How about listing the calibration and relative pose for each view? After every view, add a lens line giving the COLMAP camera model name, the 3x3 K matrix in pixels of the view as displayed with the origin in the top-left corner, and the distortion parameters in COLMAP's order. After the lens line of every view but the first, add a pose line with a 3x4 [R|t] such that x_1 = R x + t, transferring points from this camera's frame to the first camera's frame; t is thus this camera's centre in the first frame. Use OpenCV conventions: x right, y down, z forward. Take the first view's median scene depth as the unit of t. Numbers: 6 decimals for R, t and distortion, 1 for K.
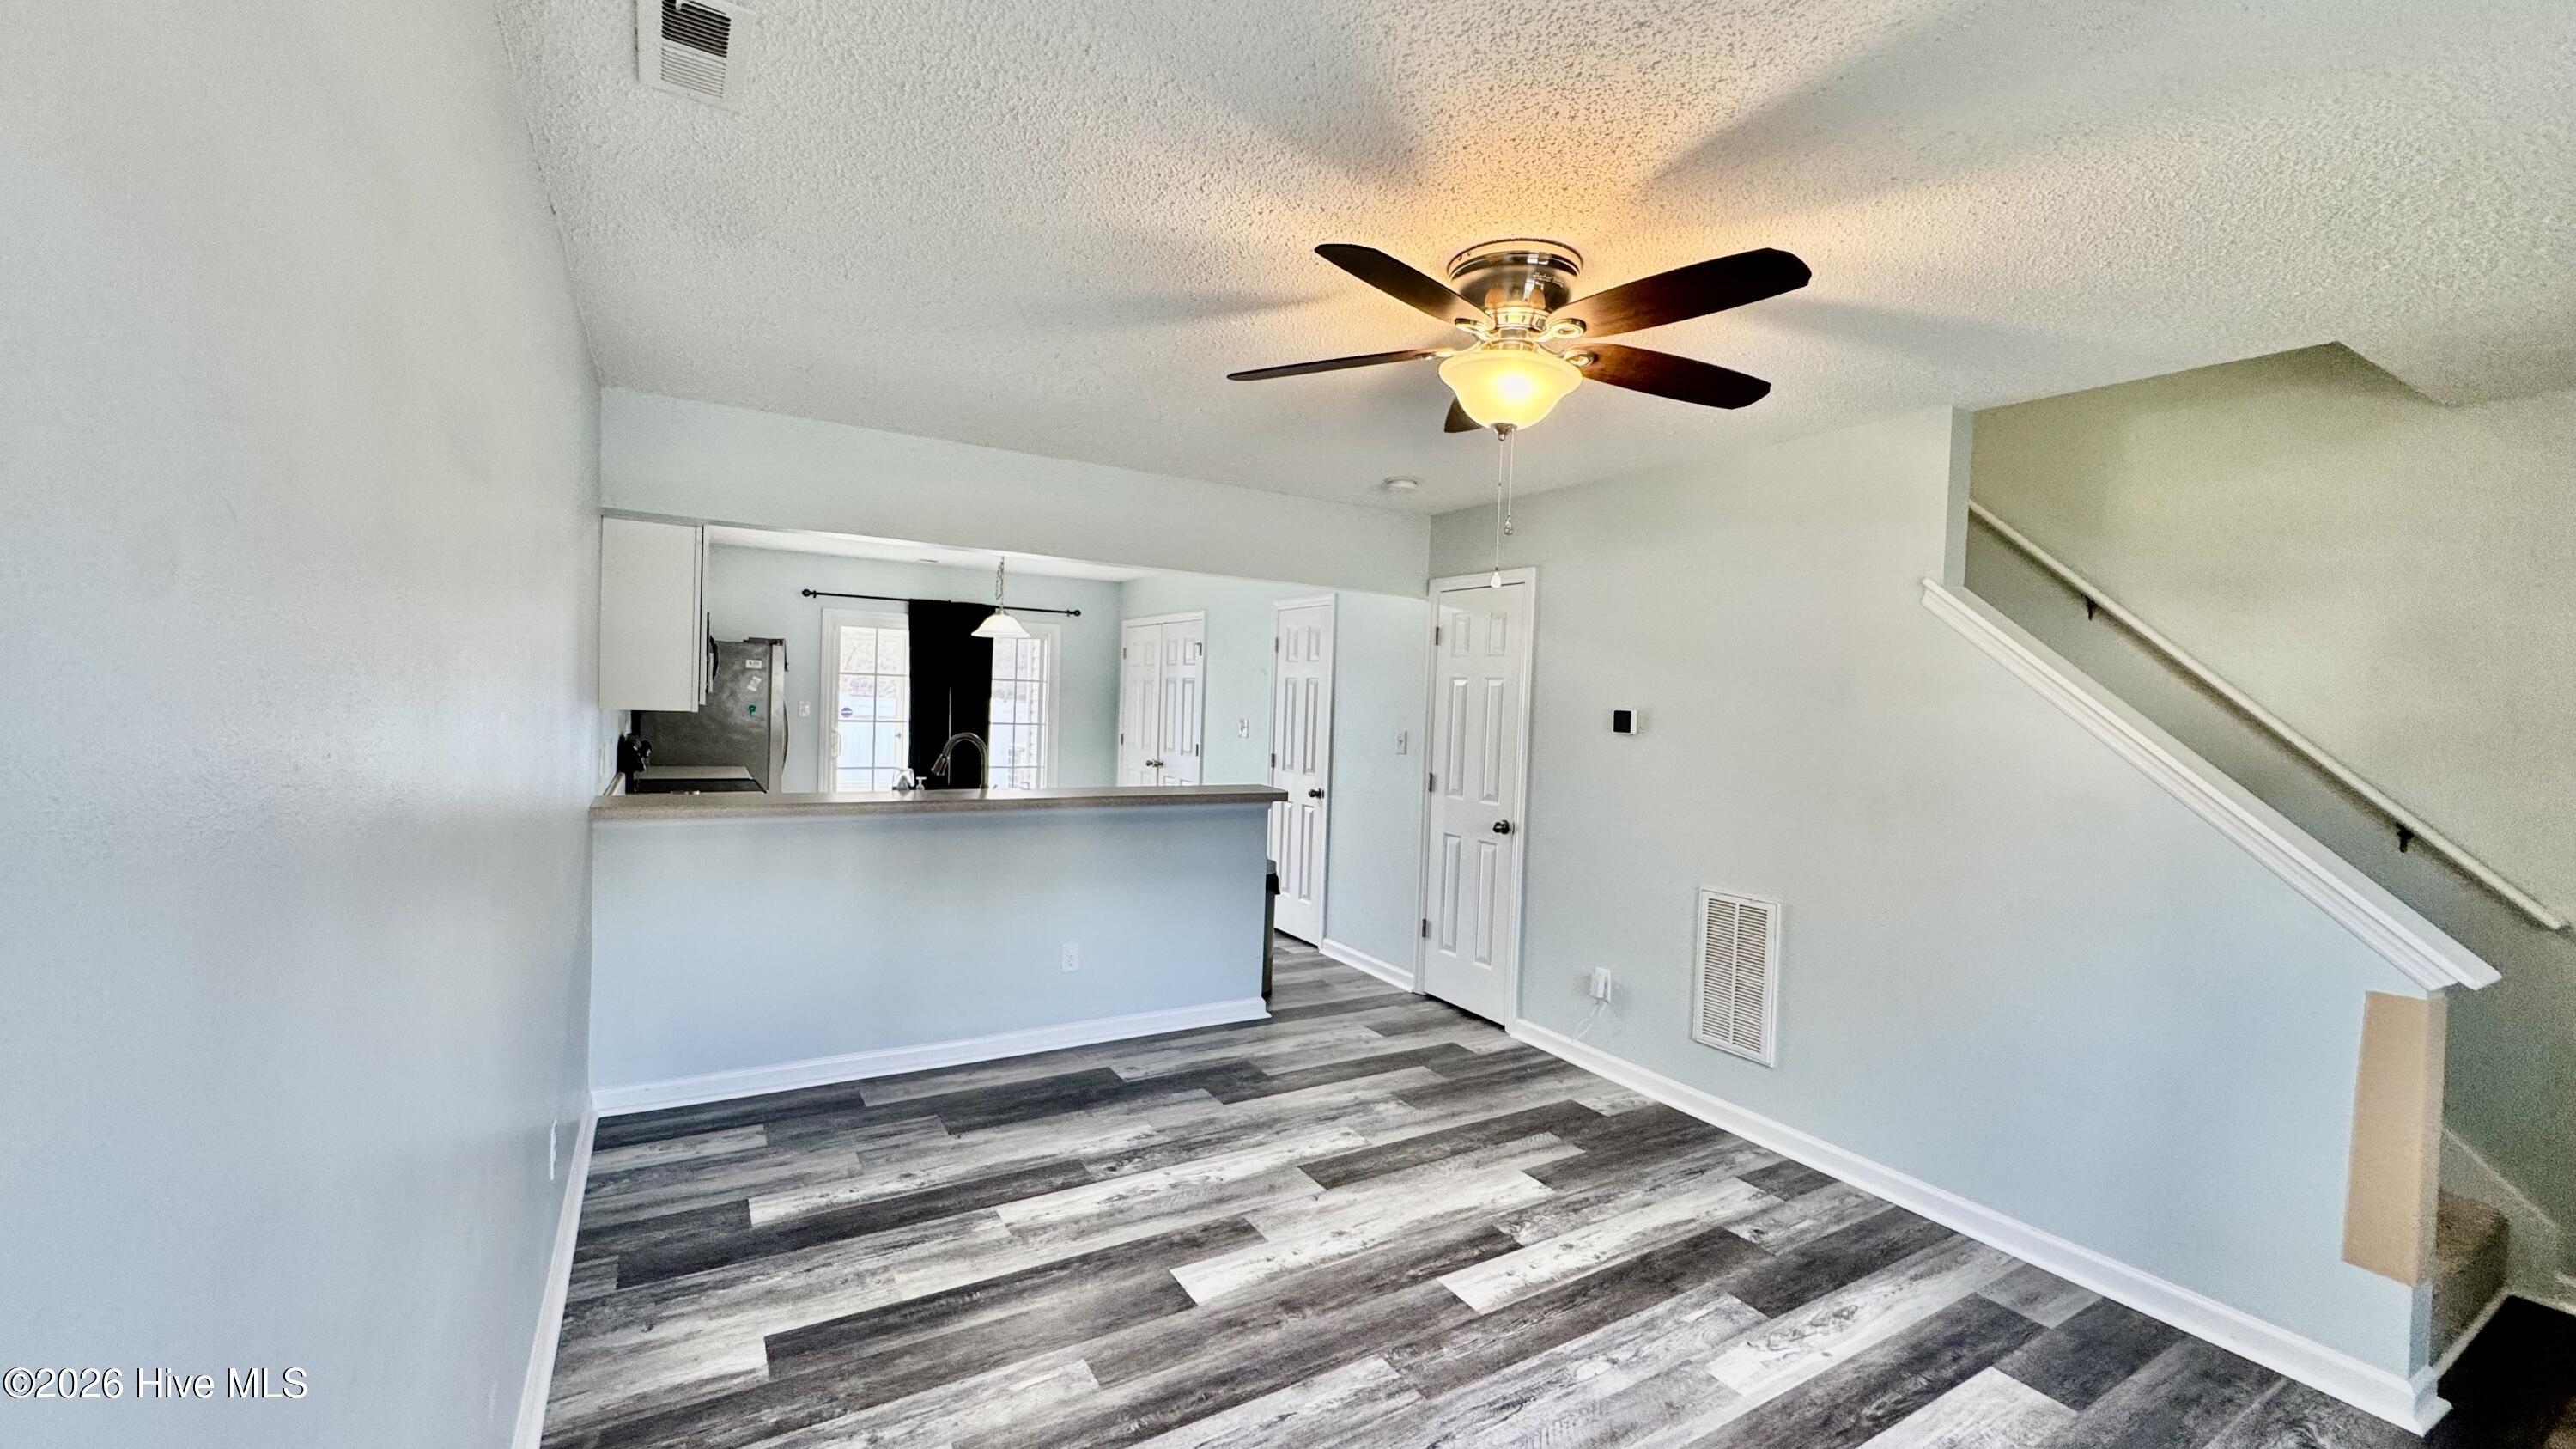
lens RADIAL K [[1027.9, 0, 1285.7], [0, 1027.9, 725.7], [0, 0, 1]] dist [0.000316, 0.001160]
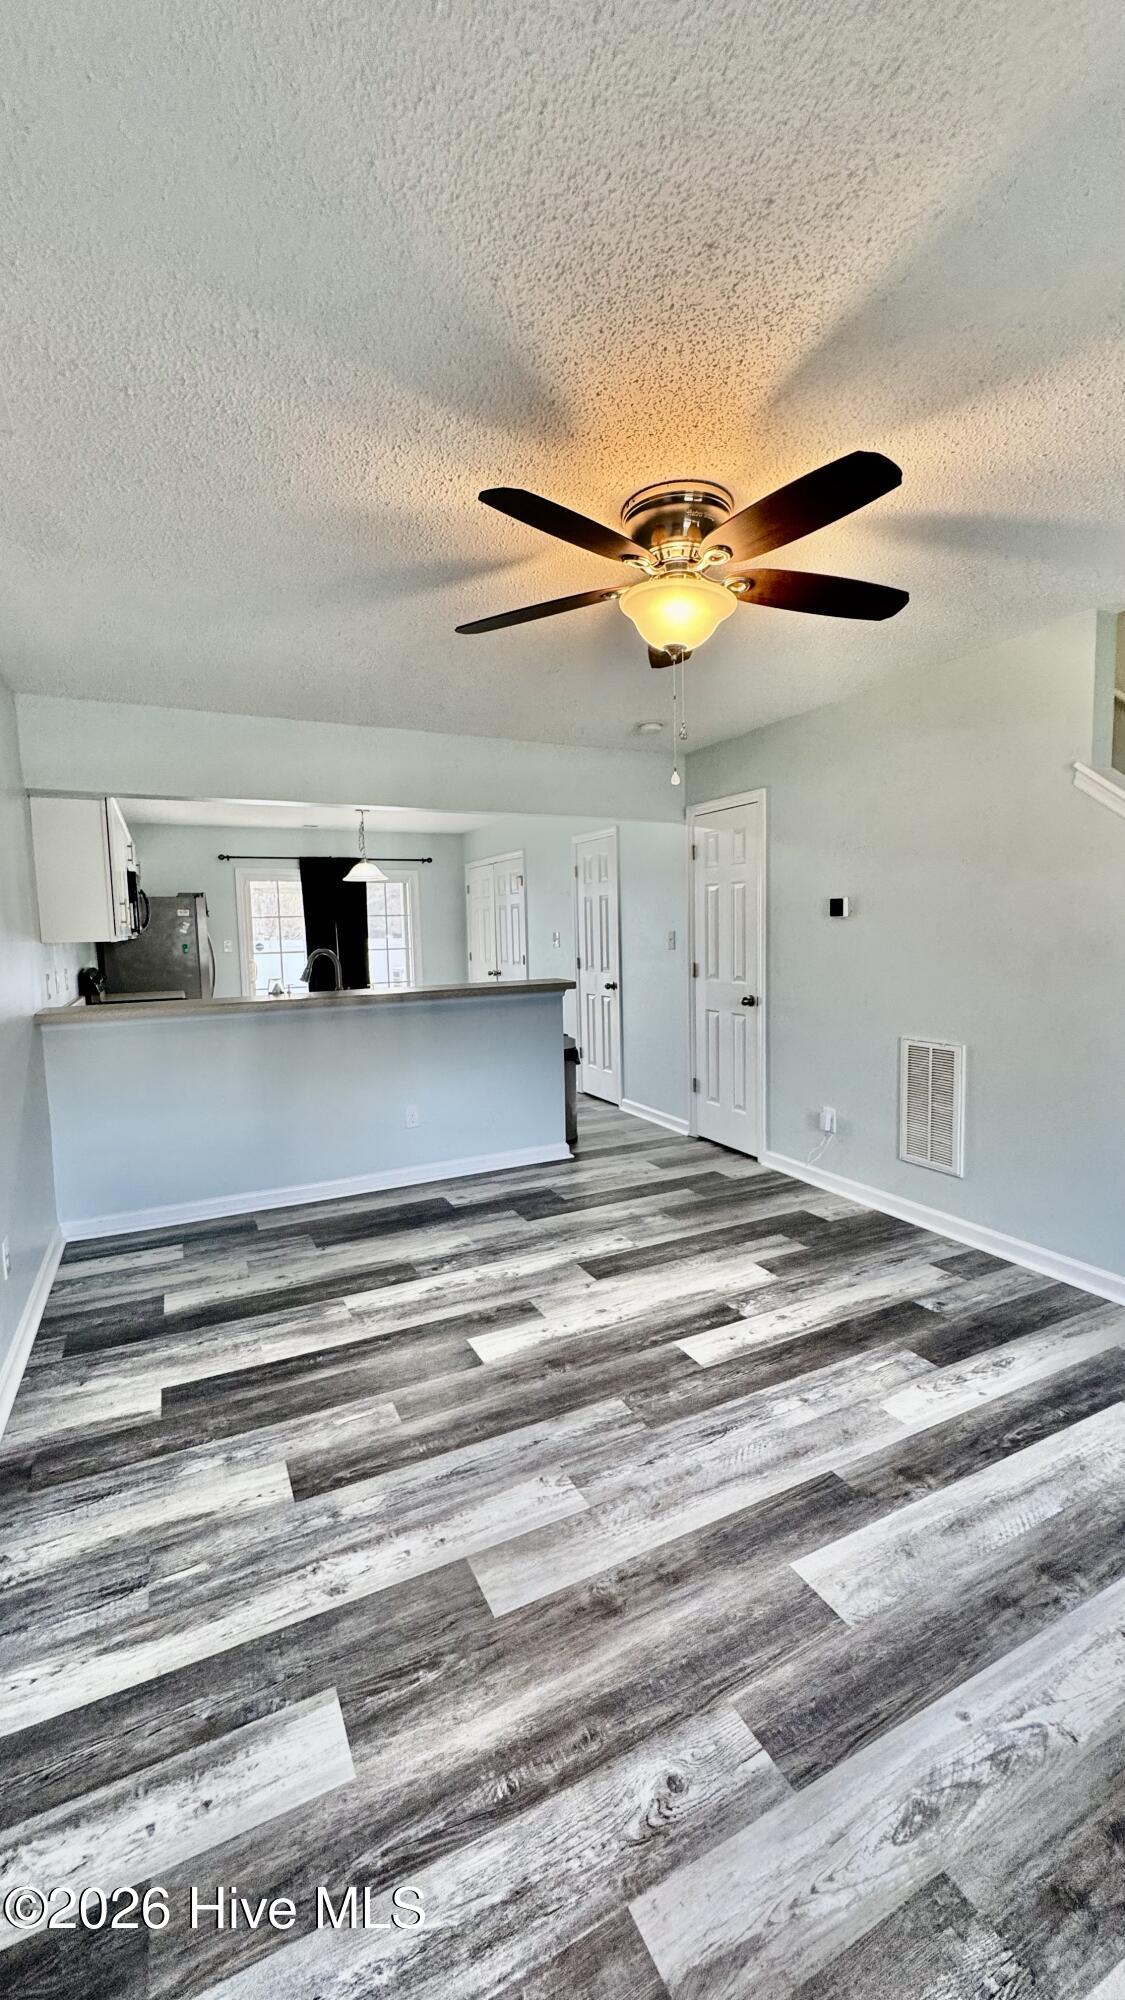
lens RADIAL K [[798.0, 0, 559.5], [0, 798.0, 1000.3], [0, 0, 1]] dist [0.000316, 0.001160]
pose [[0.995044, -0.052382, -0.084516, 0.107791], [0.057596, 0.996506, 0.060483, 0.043818], [0.081052, -0.065051, 0.994585, 0.027777]]
